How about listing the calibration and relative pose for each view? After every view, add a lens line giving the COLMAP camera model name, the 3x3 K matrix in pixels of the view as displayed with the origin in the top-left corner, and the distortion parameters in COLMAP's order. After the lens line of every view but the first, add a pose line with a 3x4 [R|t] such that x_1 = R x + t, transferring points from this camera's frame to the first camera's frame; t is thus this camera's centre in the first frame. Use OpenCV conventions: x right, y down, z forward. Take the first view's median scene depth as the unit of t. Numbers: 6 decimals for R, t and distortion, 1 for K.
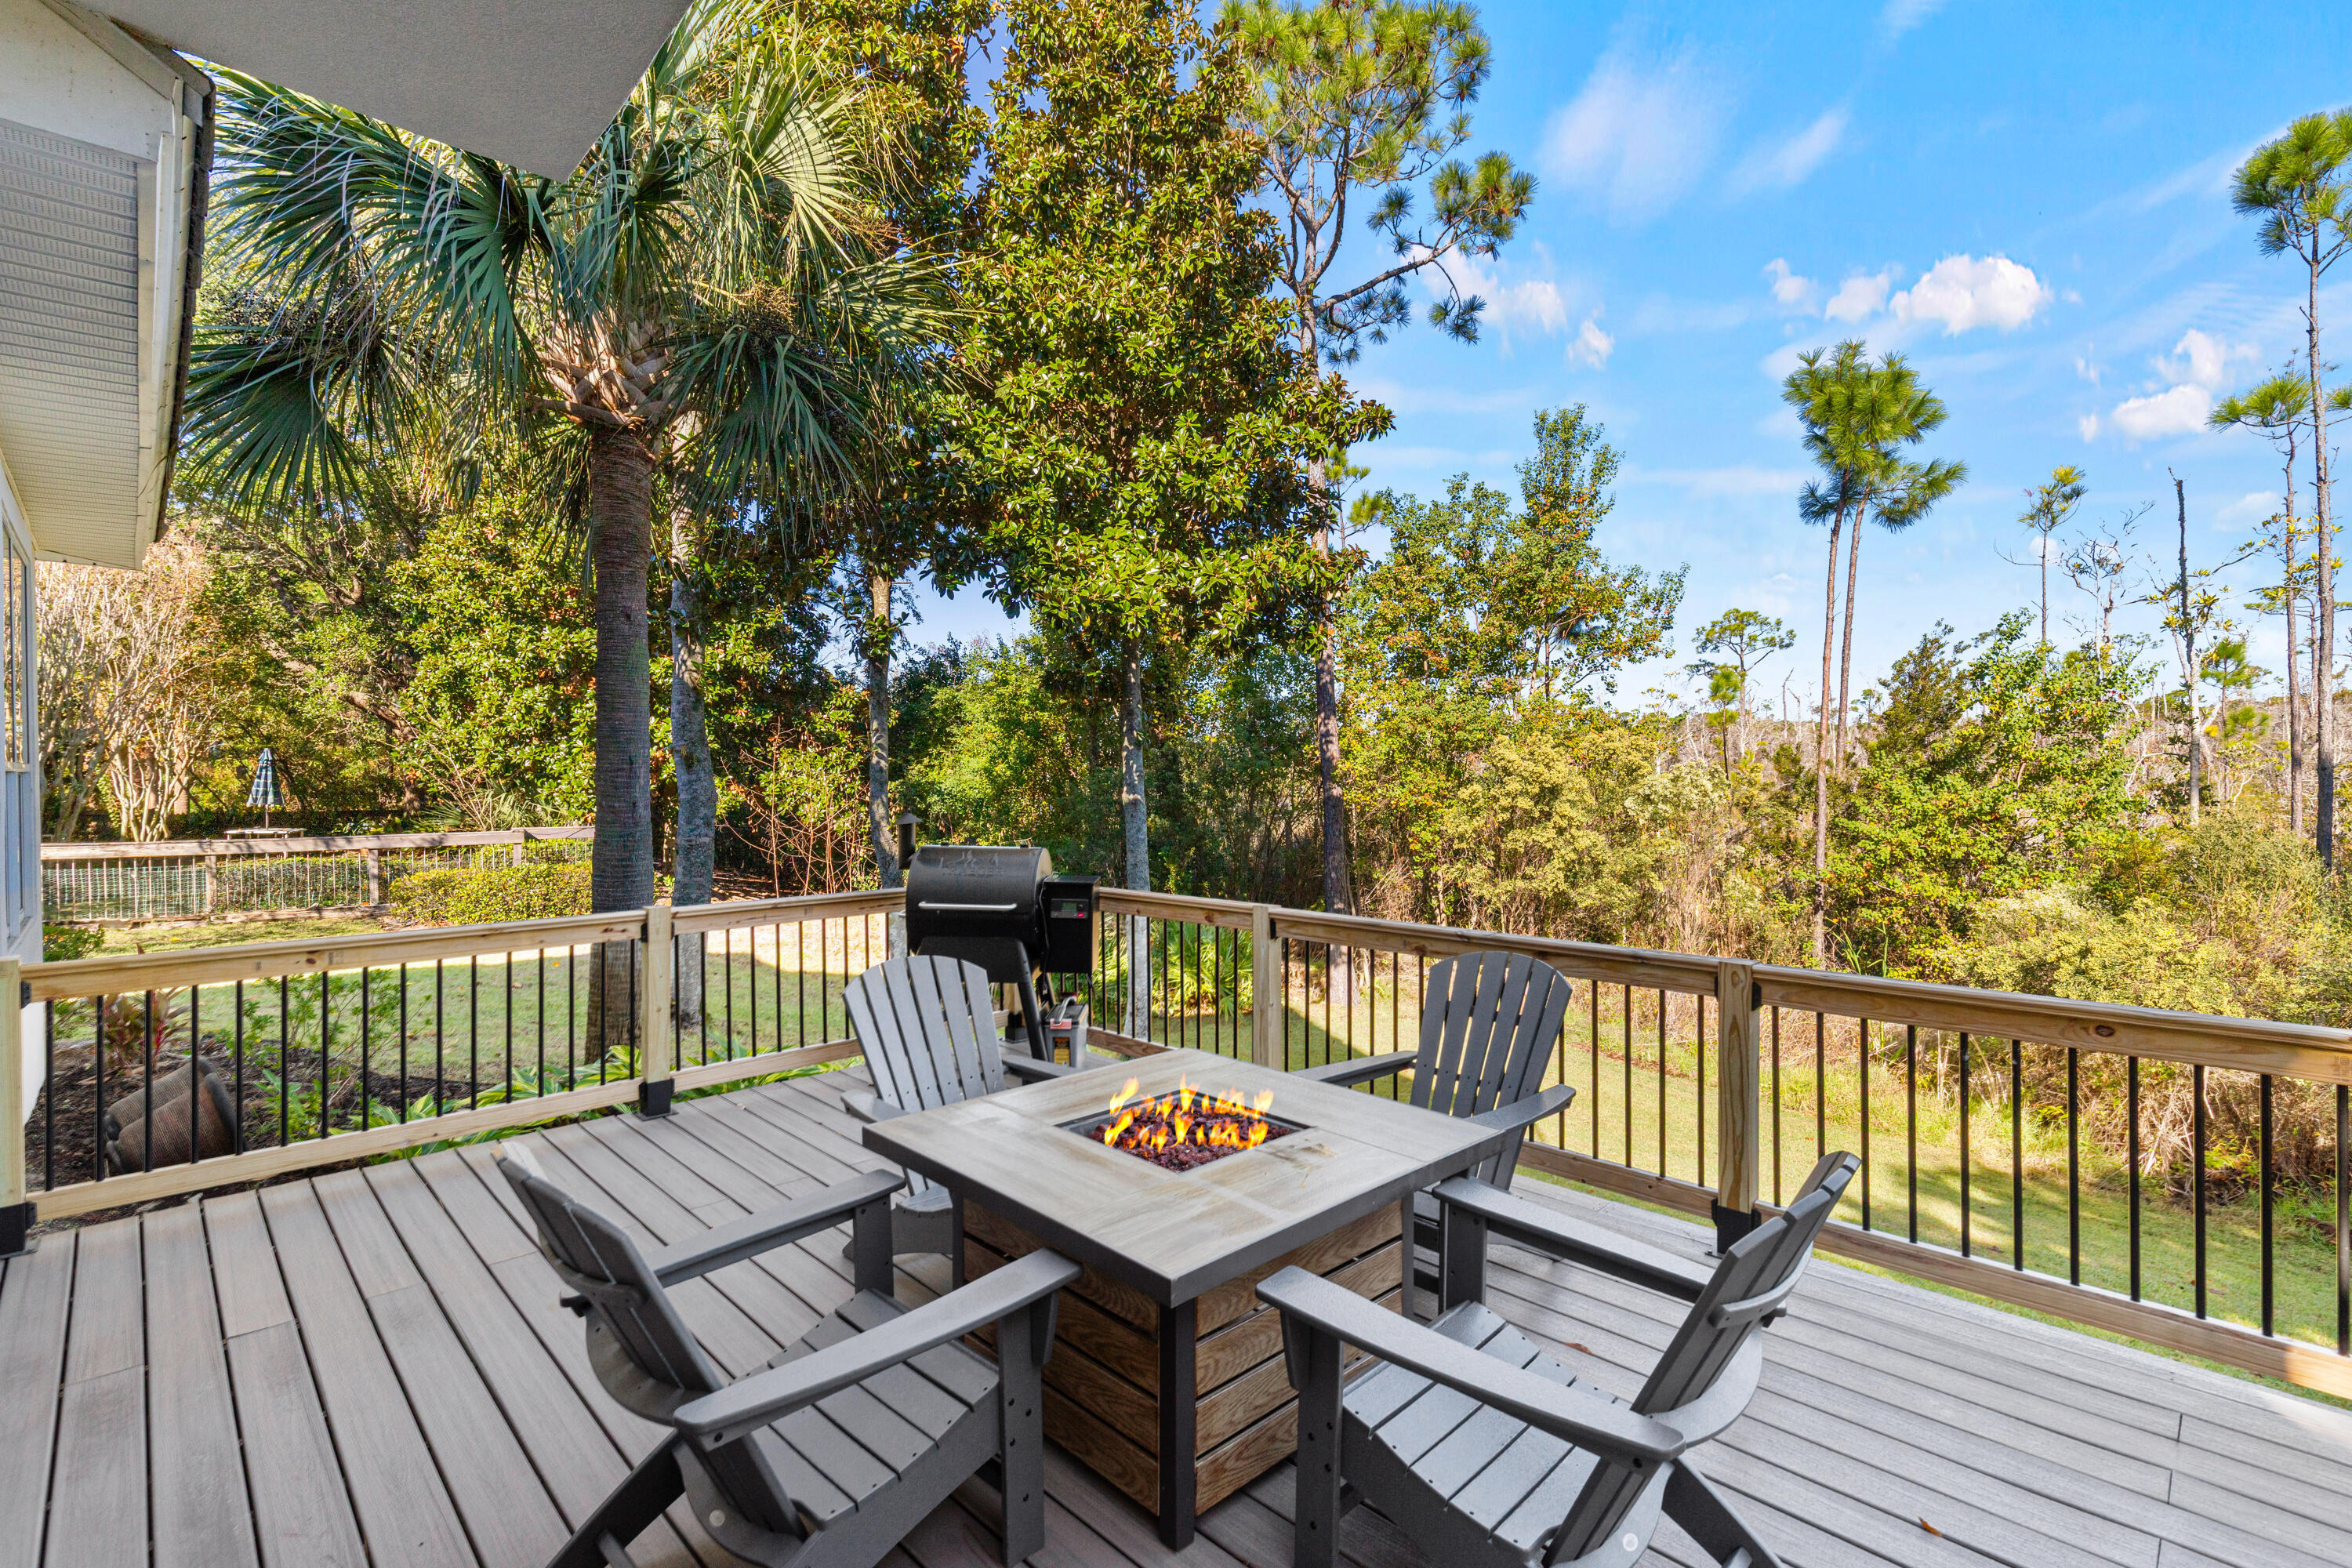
lens RADIAL K [[1070.8, 0, 1182.6], [0, 1070.8, 771.9], [0, 0, 1]] dist [-0.003852, 0.002114]
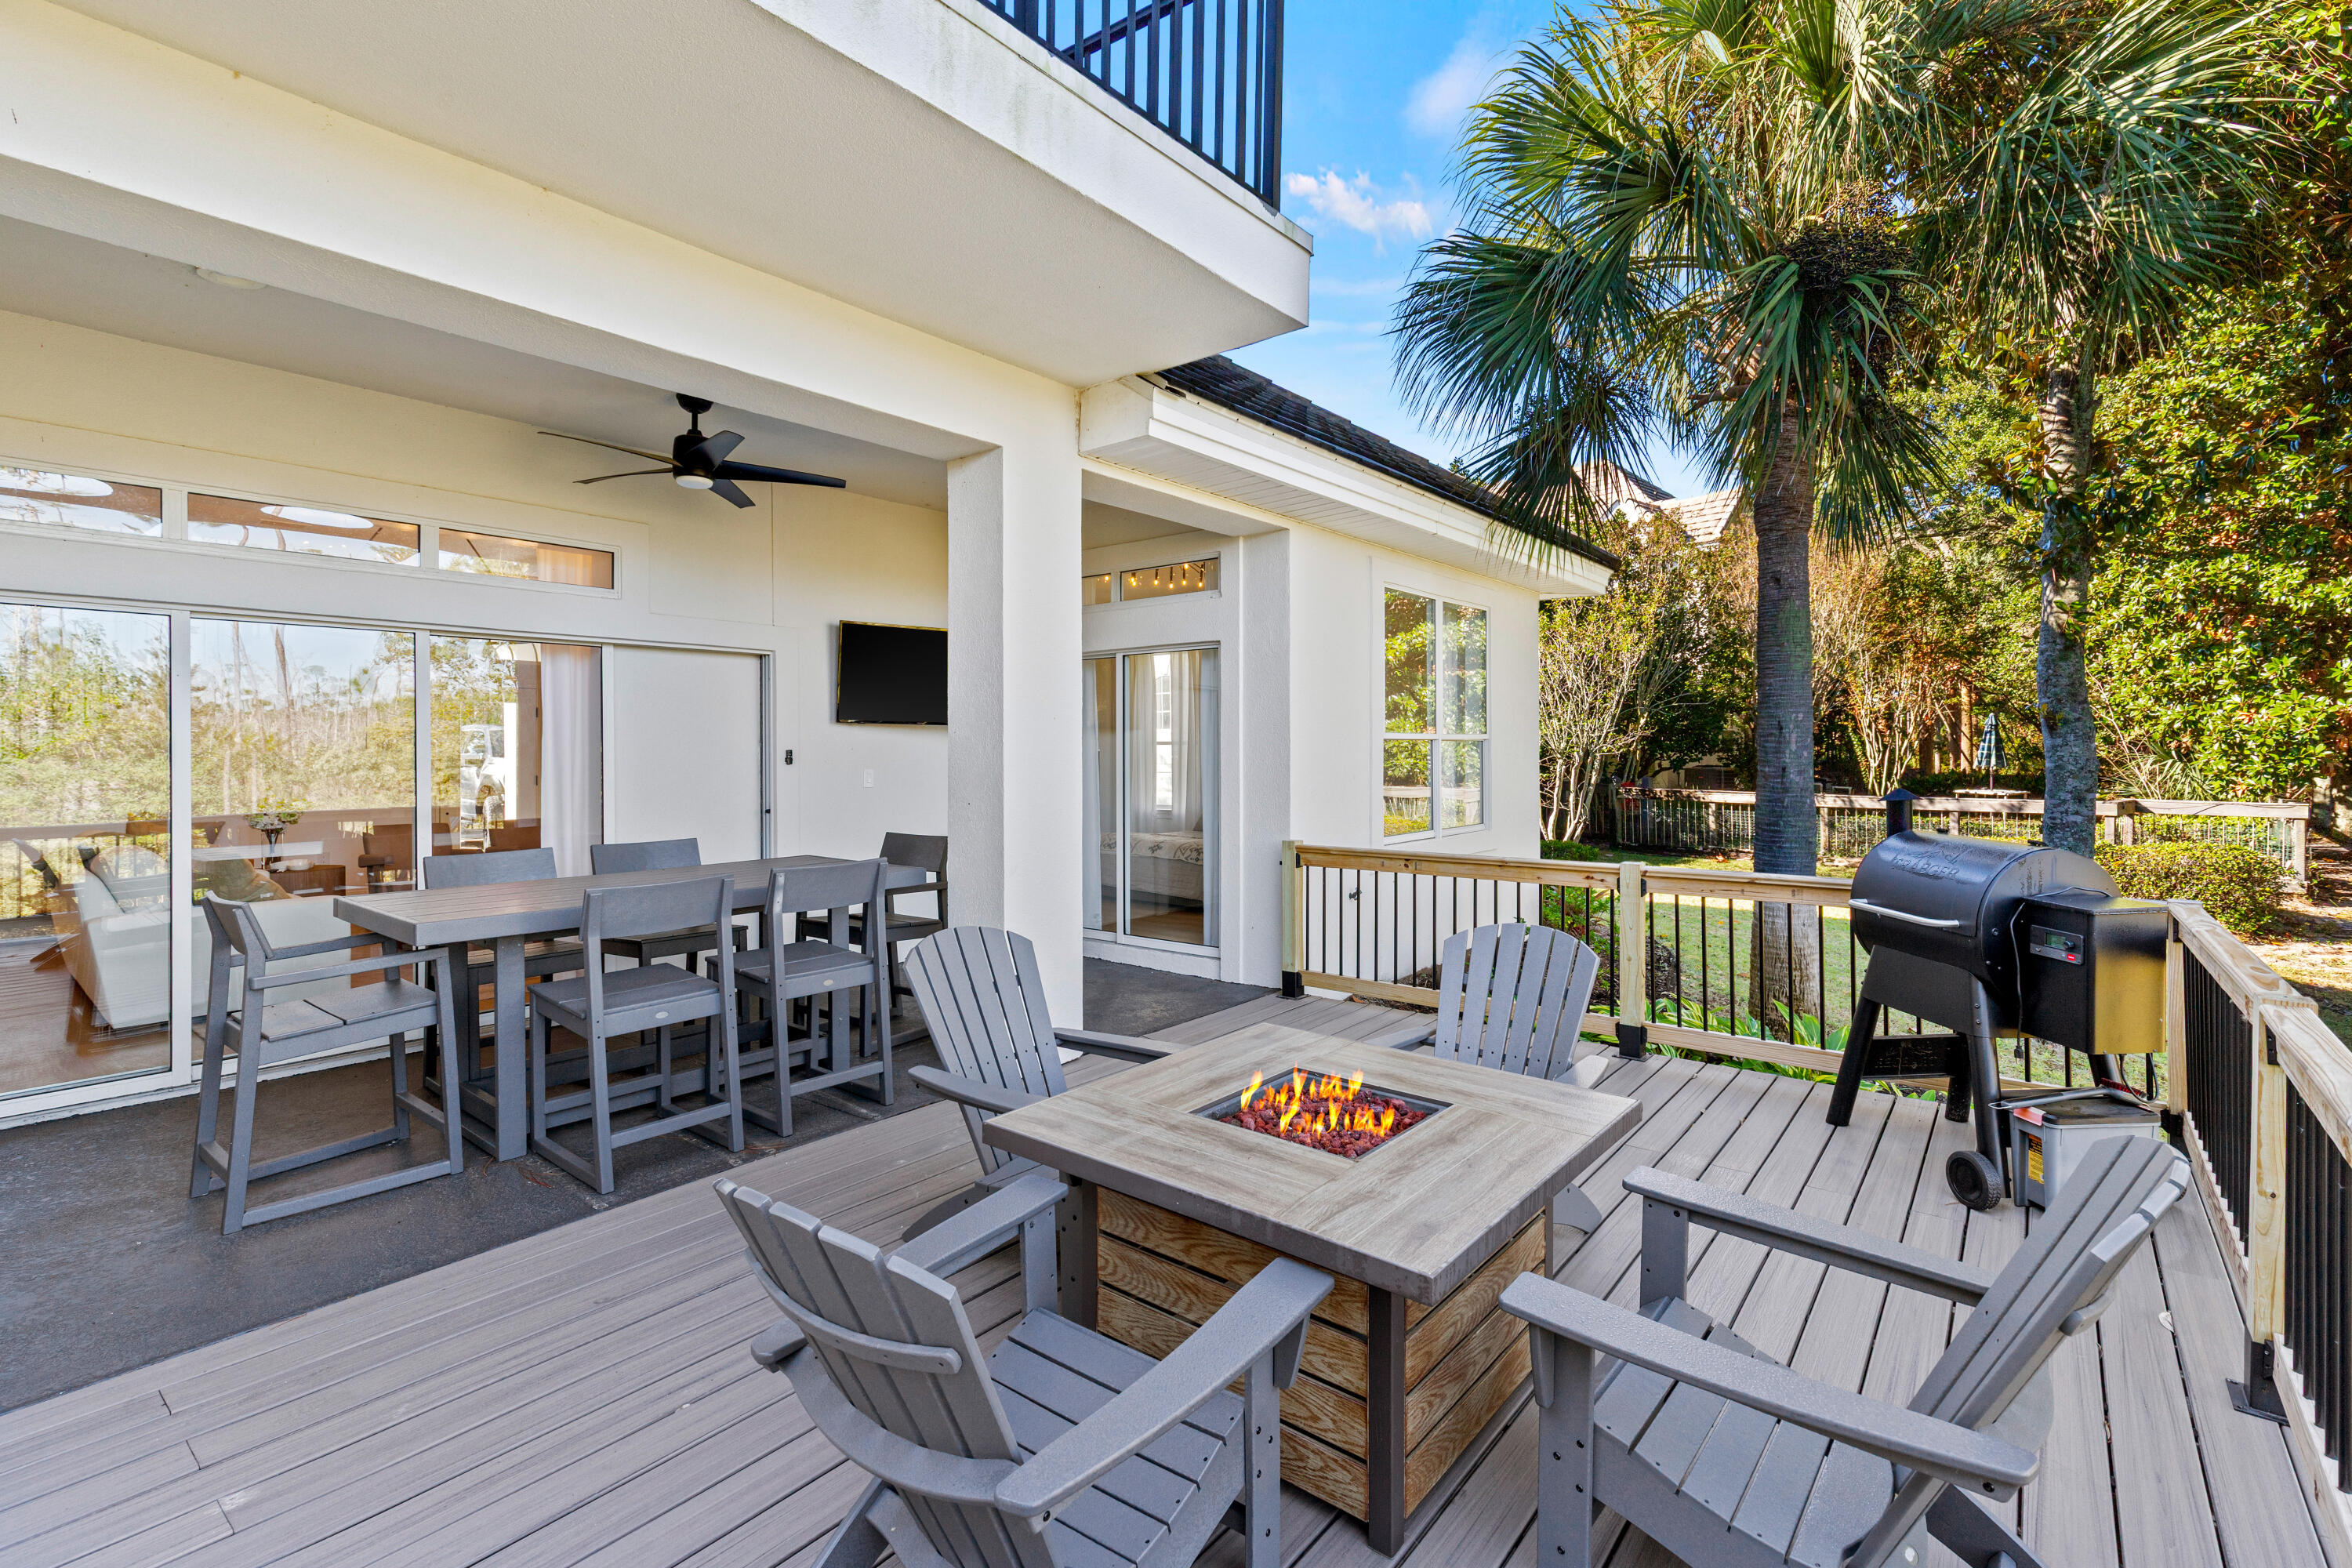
lens RADIAL K [[1070.8, 0, 1169.3], [0, 1070.8, 739.7], [0, 0, 1]] dist [-0.003852, 0.002114]
pose [[0.108433, 0.000957, -0.994103, 0.176724], [0.002809, 0.999995, 0.001269, 0.000516], [0.994100, -0.002930, 0.108430, 0.145279]]
